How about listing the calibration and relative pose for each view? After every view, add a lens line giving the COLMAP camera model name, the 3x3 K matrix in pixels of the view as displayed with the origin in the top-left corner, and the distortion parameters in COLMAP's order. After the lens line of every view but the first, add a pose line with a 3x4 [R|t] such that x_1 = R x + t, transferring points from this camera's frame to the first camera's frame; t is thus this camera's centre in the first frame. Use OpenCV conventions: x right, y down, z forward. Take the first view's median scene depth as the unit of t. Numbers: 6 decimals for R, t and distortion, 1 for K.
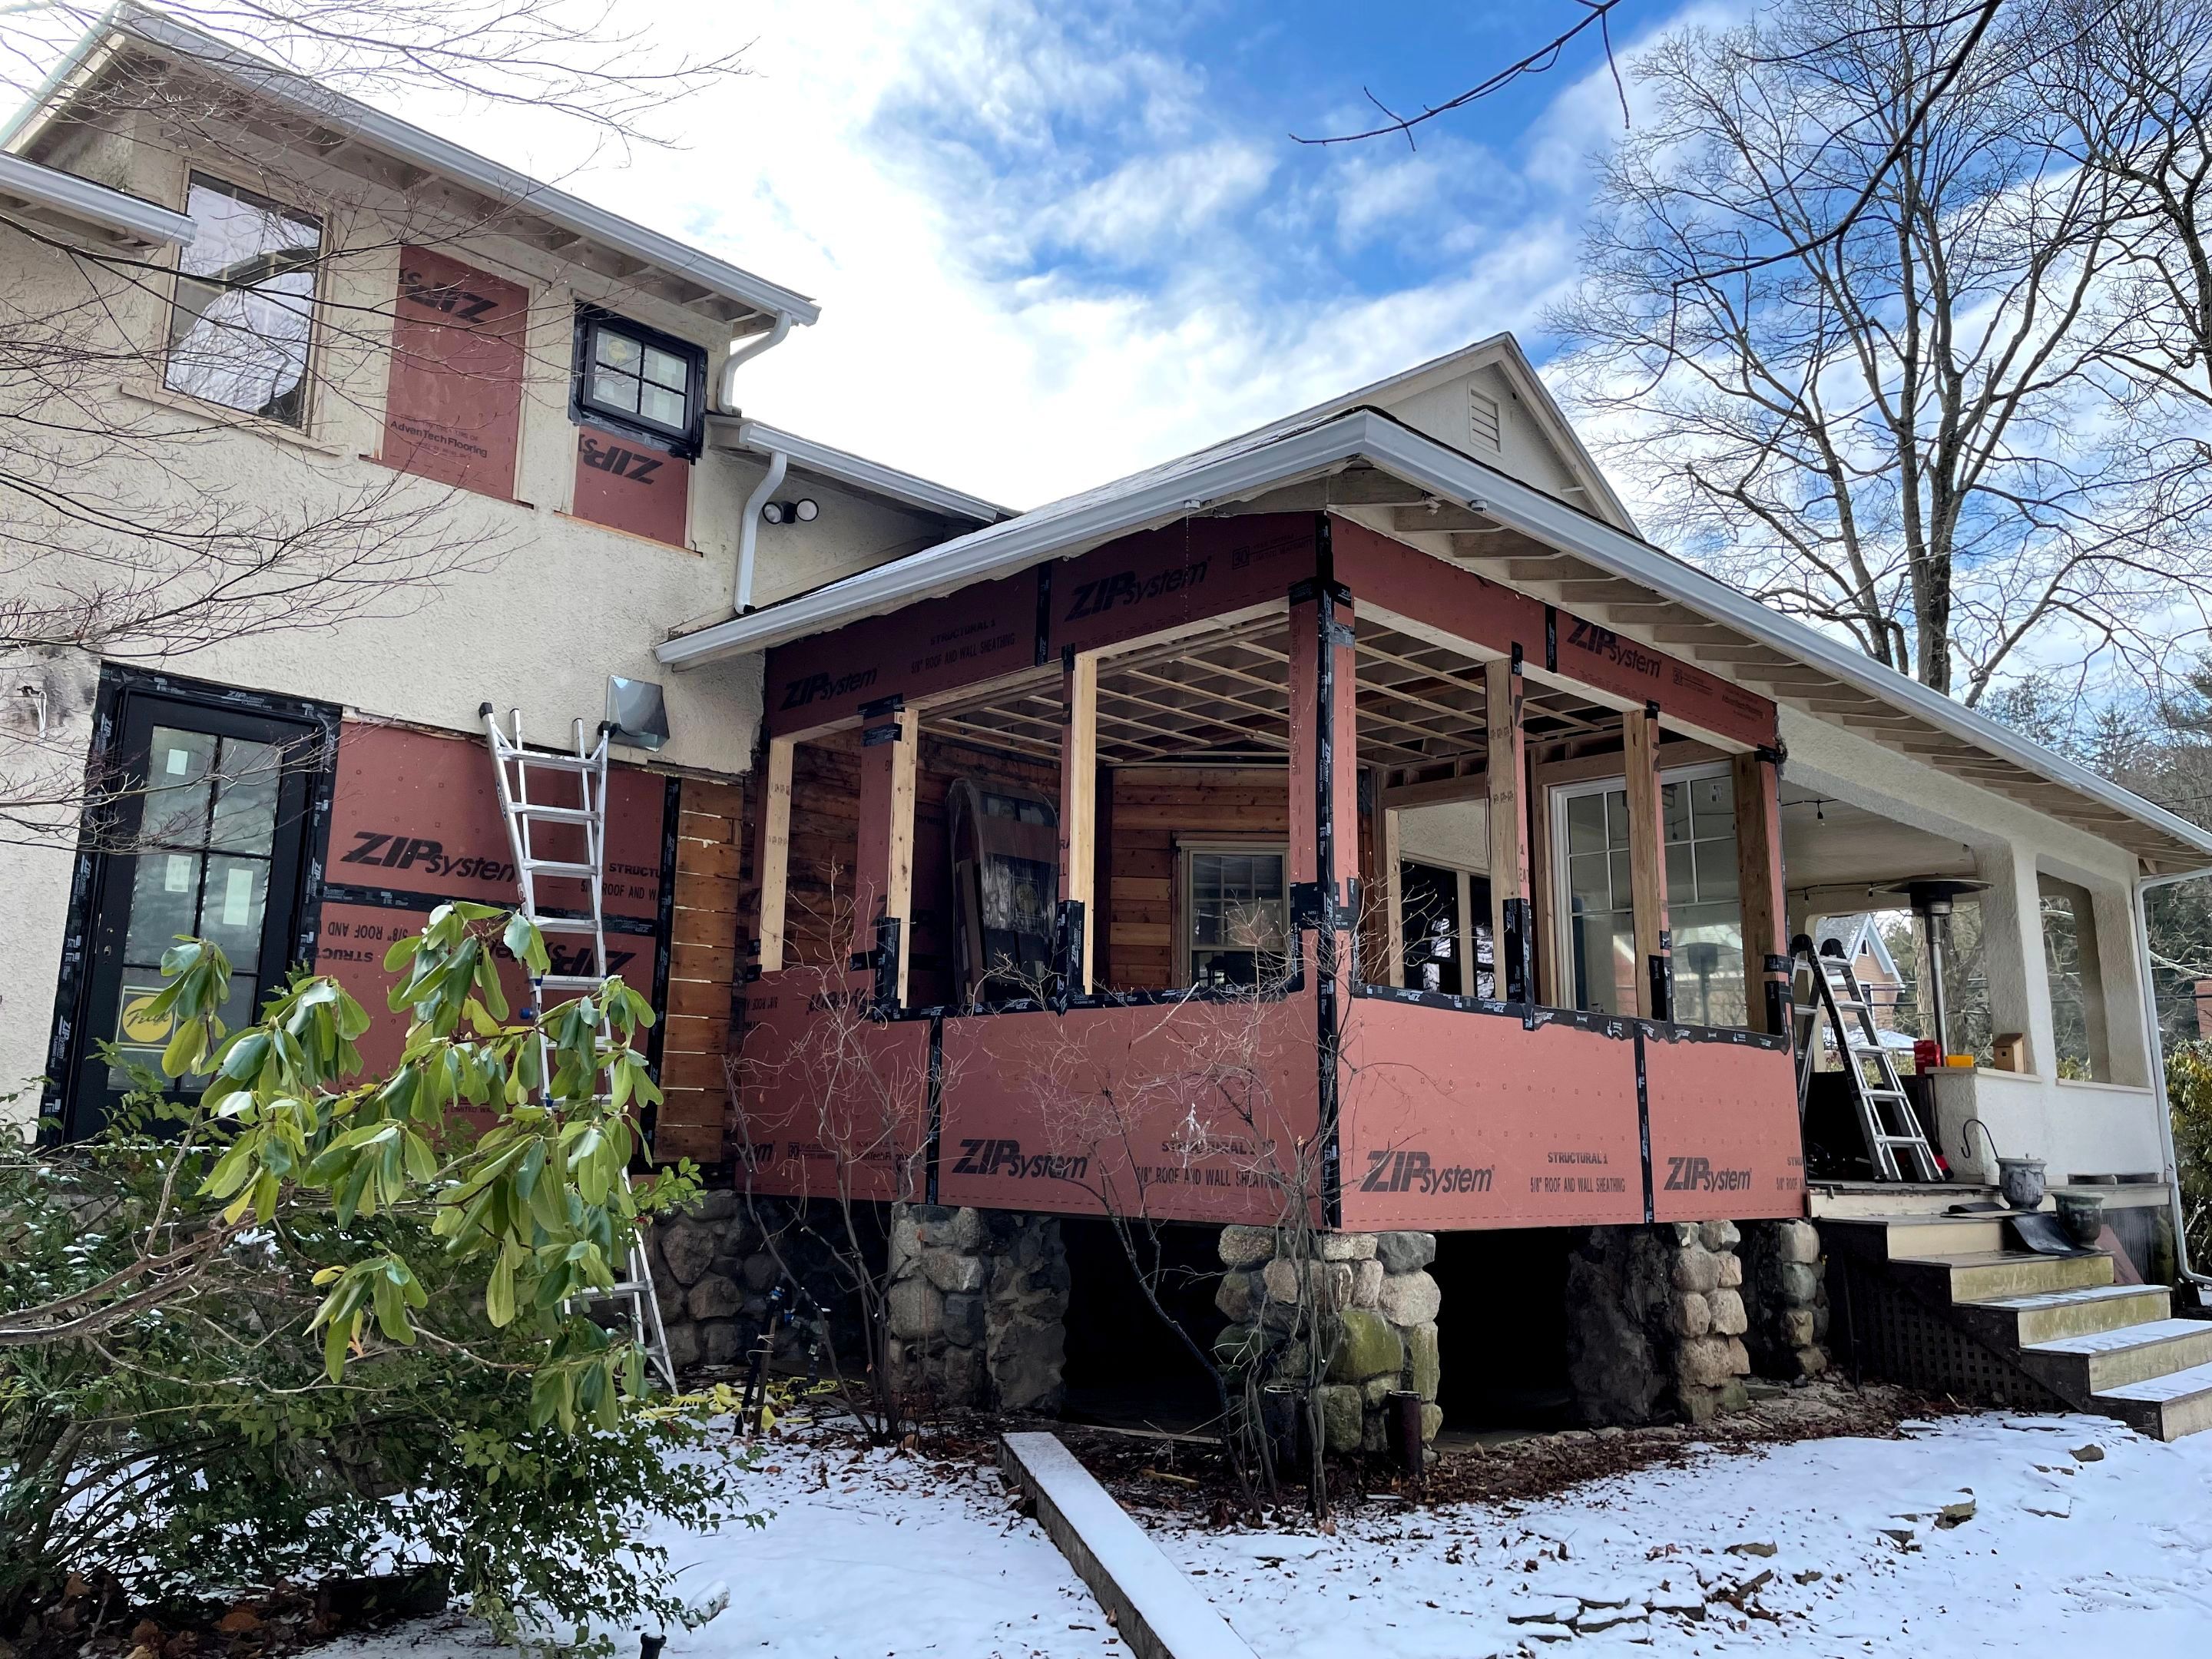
lens RADIAL K [[1682.5, 0, 1089.7], [0, 1682.5, 802.9], [0, 0, 1]] dist [0.091695, -0.140153]
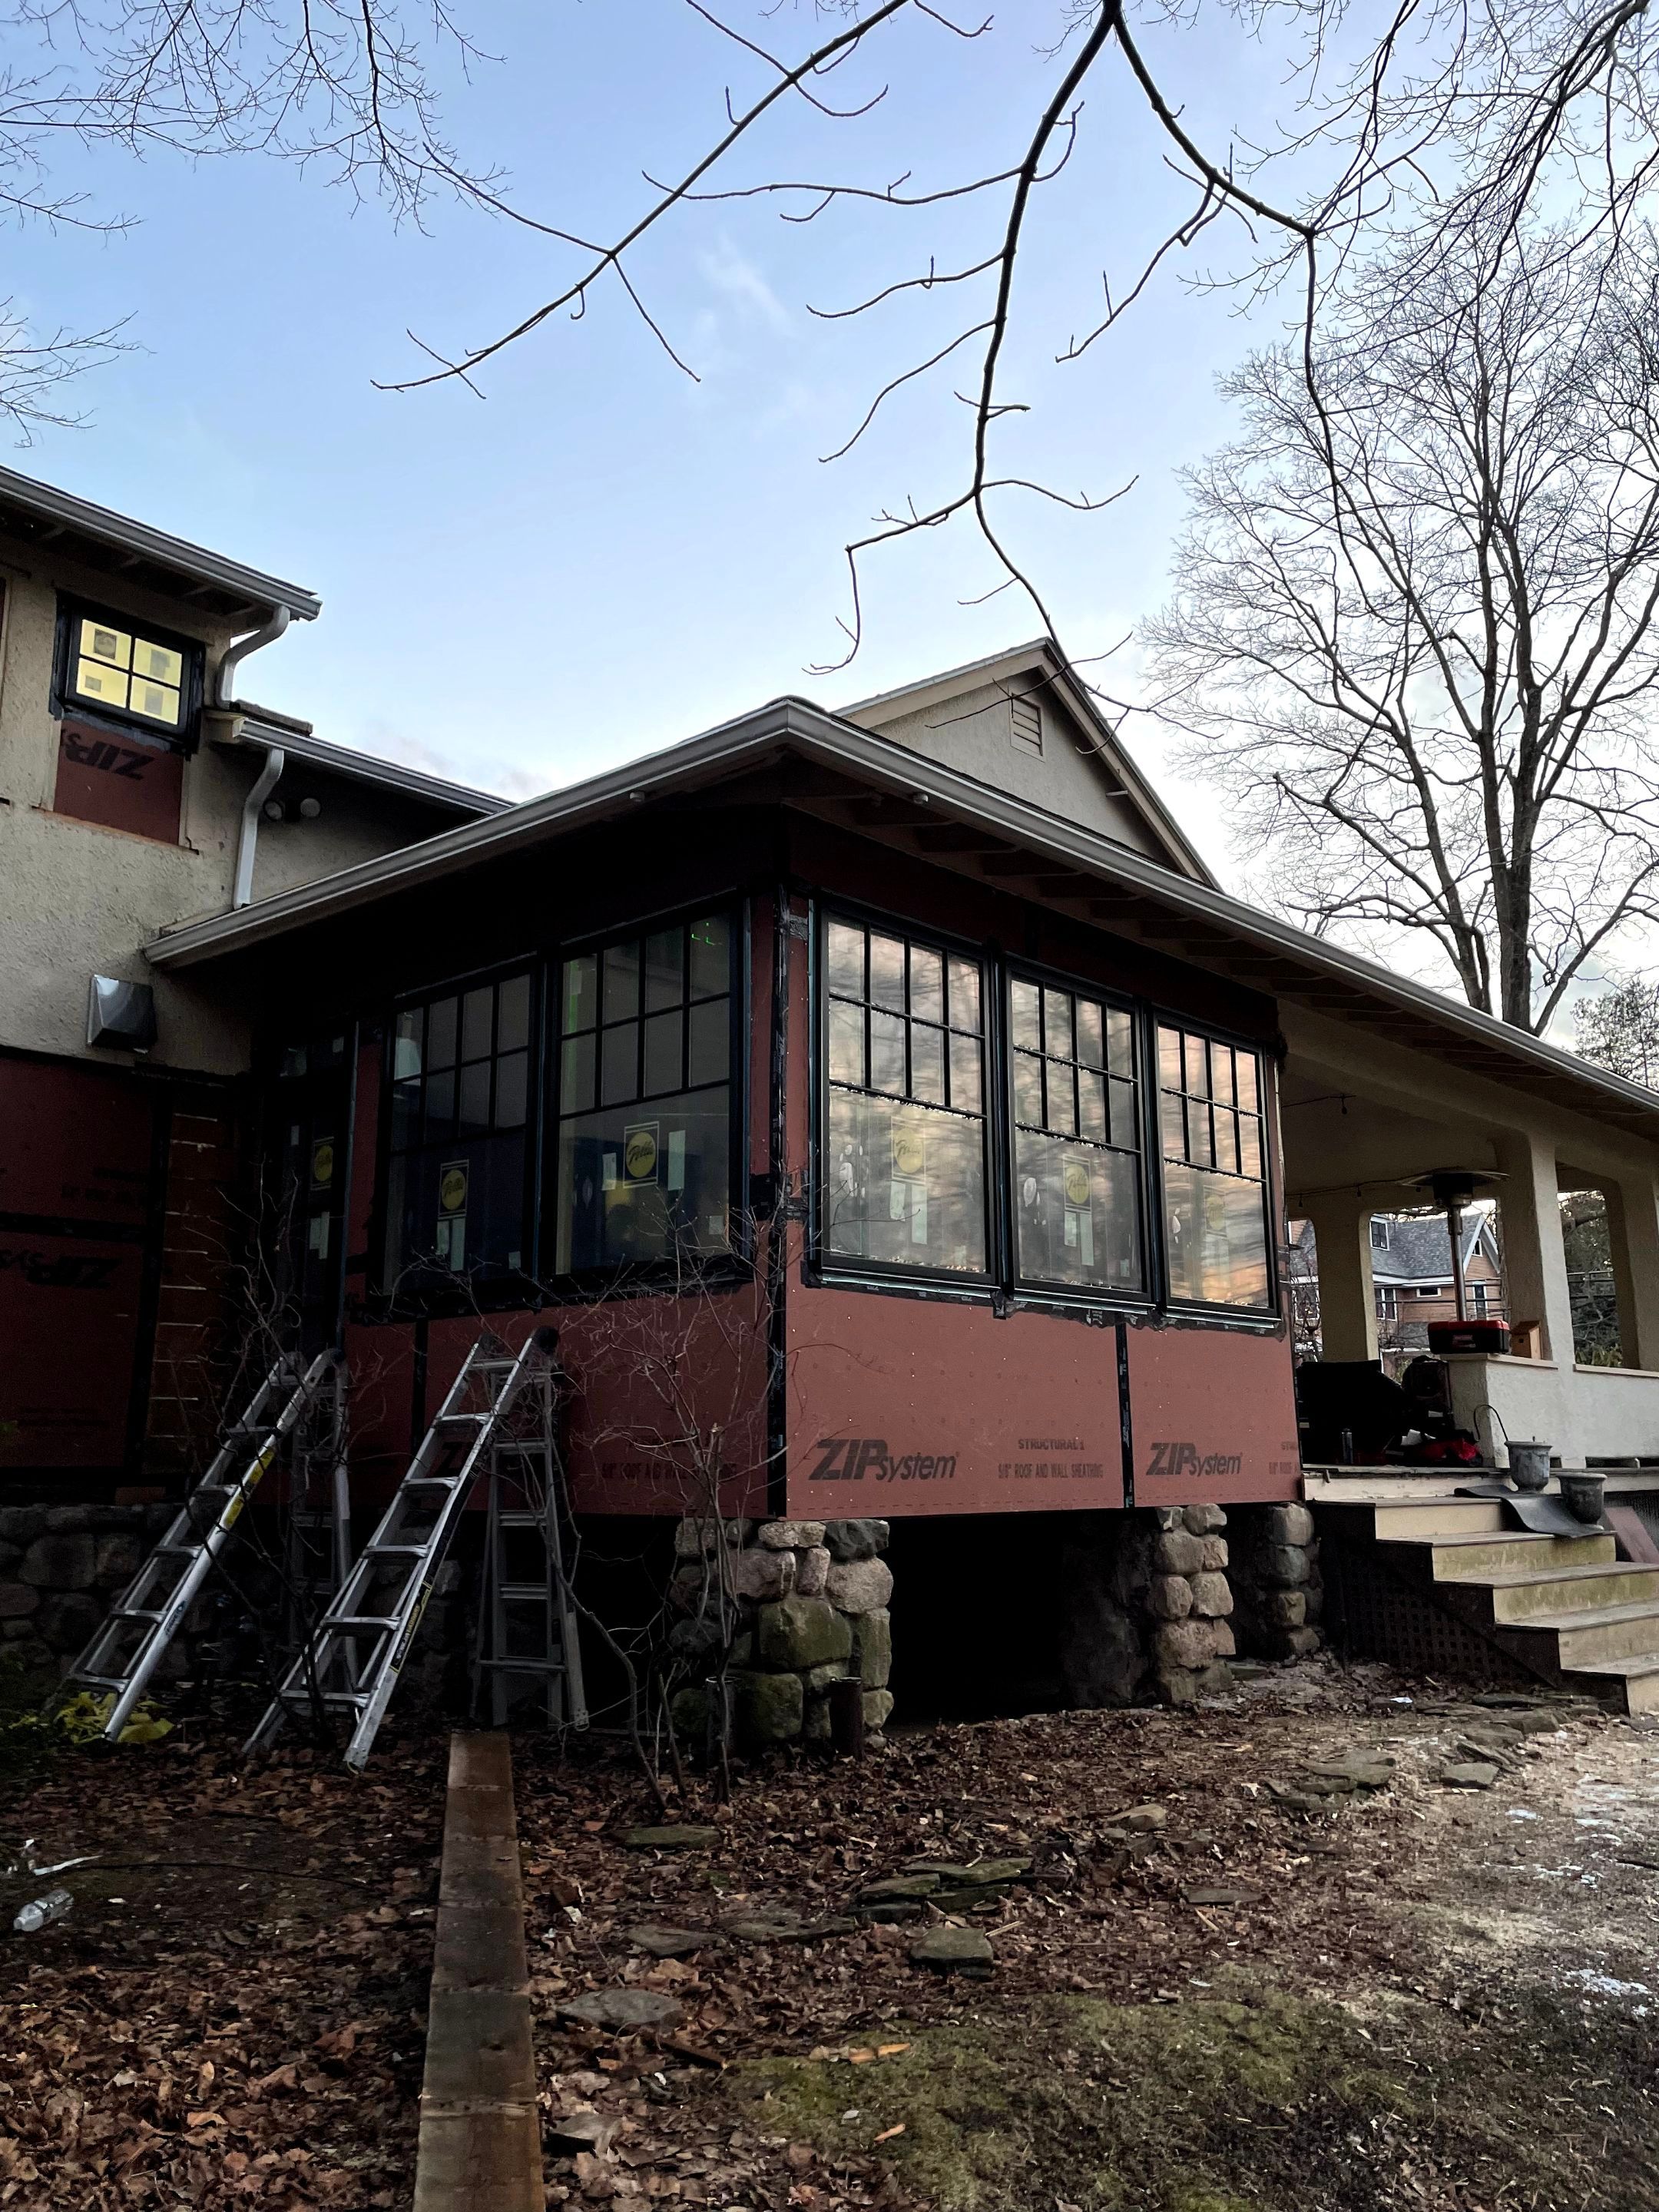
lens RADIAL K [[1683.2, 0, 835.0], [0, 1683.2, 1108.1], [0, 0, 1]] dist [0.098434, -0.154082]
pose [[0.998345, -0.009885, 0.056646, 0.091010], [0.010152, 0.999939, -0.004429, 0.010044], [-0.056598, 0.004997, 0.998385, -0.002646]]
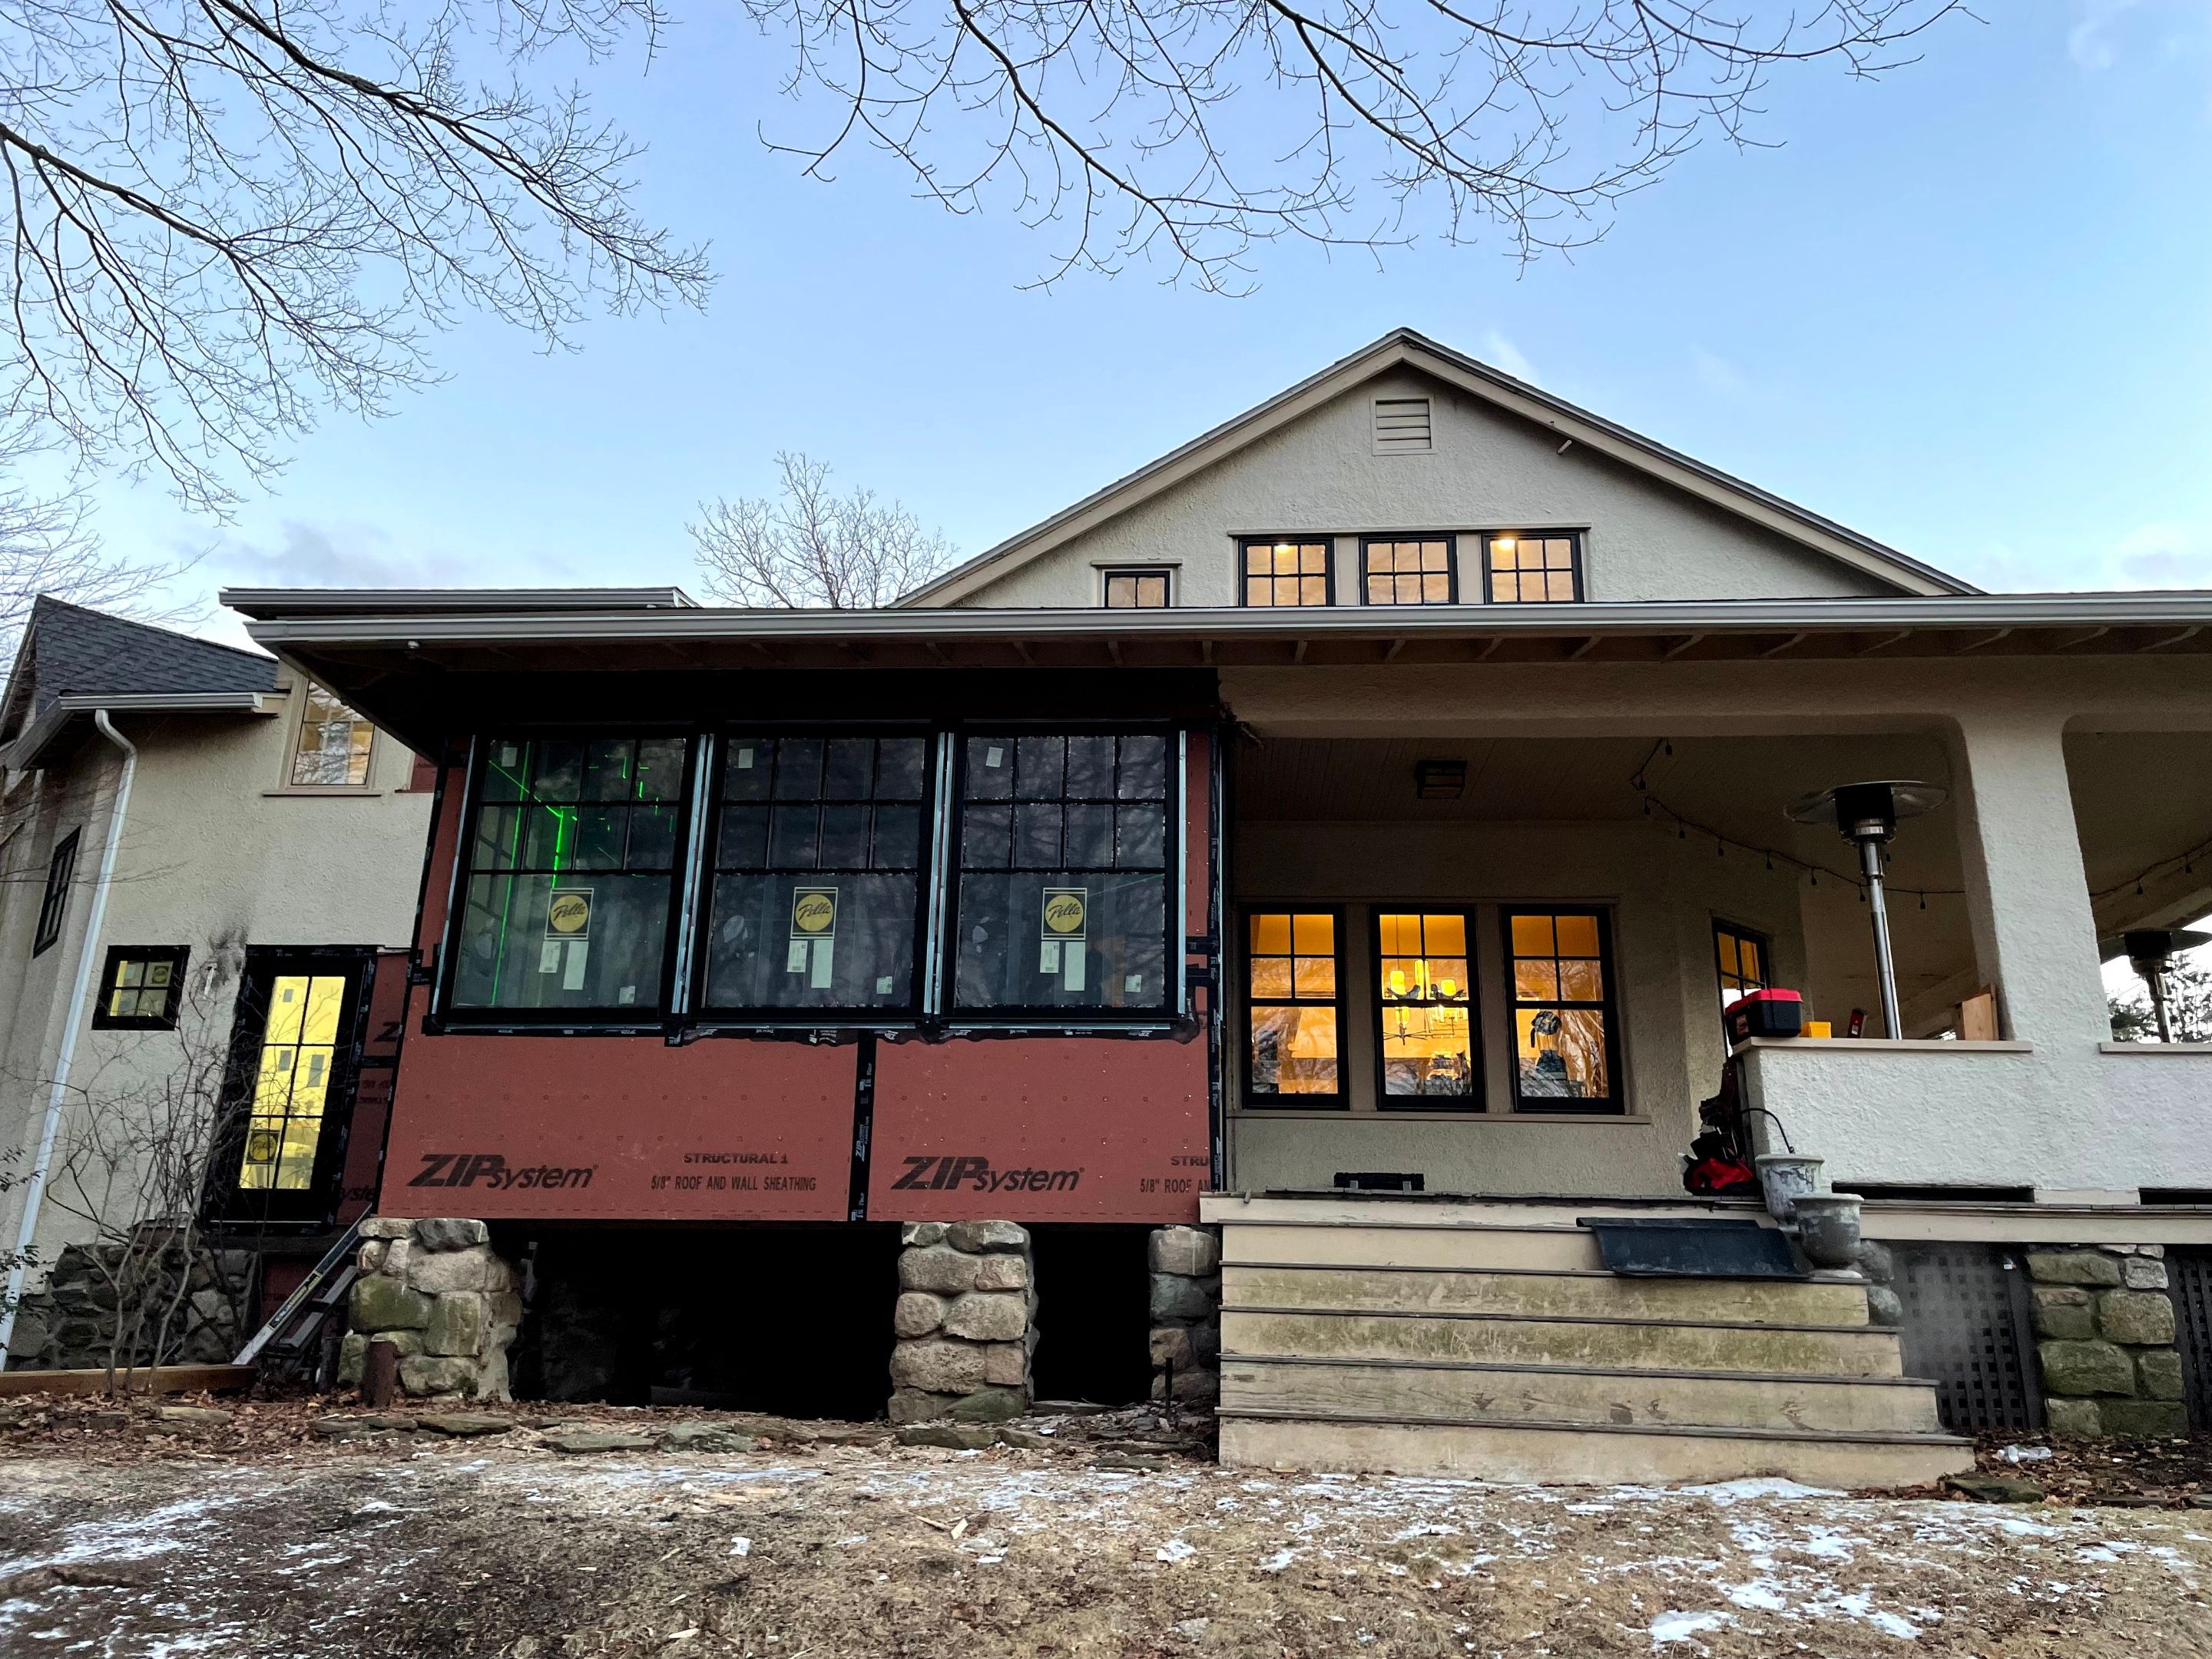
lens RADIAL K [[1689.4, 0, 1118.4], [0, 1689.4, 810.3], [0, 0, 1]] dist [0.133911, -0.252765]
pose [[0.667964, -0.229762, -0.707838, 1.128668], [0.139946, 0.972959, -0.183756, 0.201136], [0.730917, 0.023683, 0.682055, 0.379002]]
